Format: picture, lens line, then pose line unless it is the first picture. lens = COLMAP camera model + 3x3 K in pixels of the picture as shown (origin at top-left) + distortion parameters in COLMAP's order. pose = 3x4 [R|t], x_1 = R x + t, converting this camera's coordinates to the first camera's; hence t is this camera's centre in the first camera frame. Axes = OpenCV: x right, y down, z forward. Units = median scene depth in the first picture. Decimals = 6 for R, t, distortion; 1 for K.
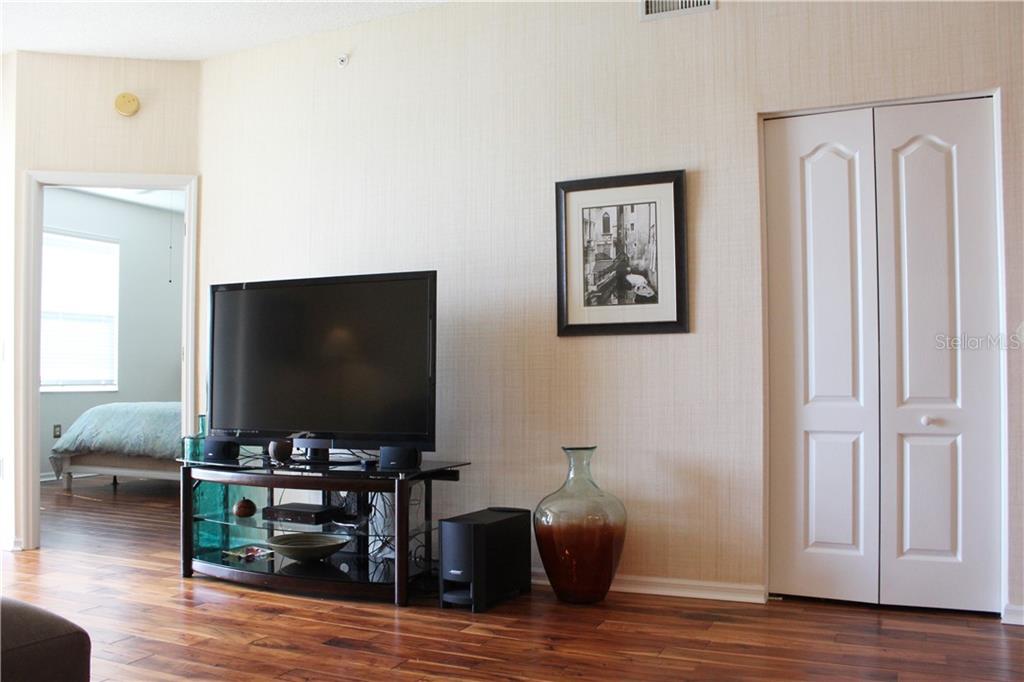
lens RADIAL K [[893.8, 0, 515.4], [0, 893.8, 334.3], [0, 0, 1]] dist [-0.156407, 0.122494]
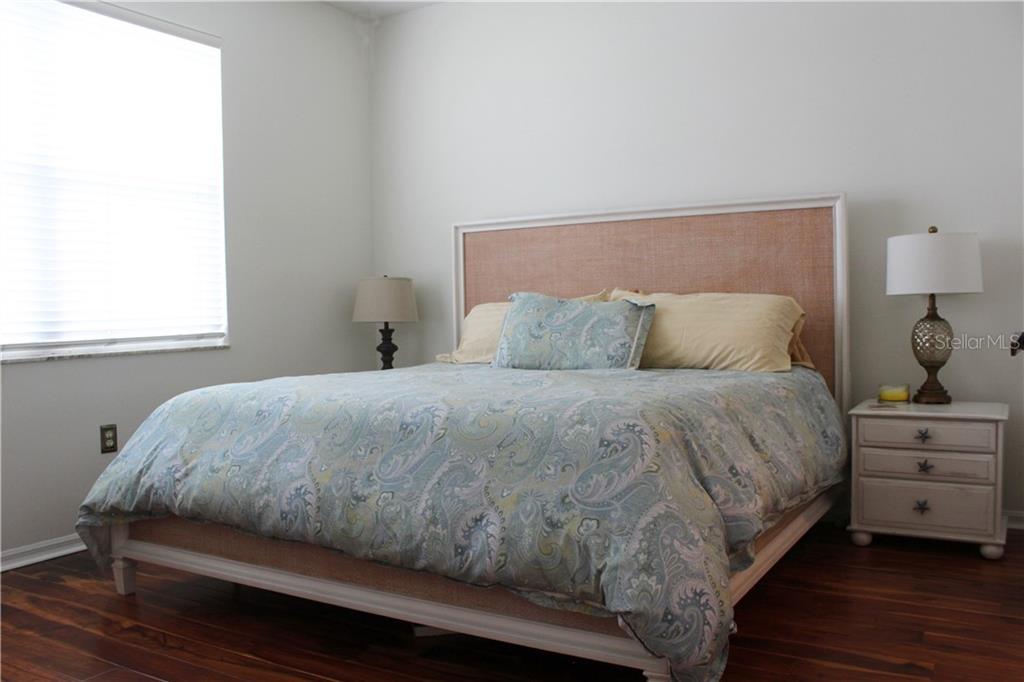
lens RADIAL K [[893.8, 0, 513.2], [0, 893.8, 341.0], [0, 0, 1]] dist [-0.156407, 0.122494]
pose [[0.994376, -0.013651, -0.105025, -0.294668], [0.022525, 0.996230, 0.083779, 0.027518], [0.103485, -0.085674, 0.990934, 0.629350]]
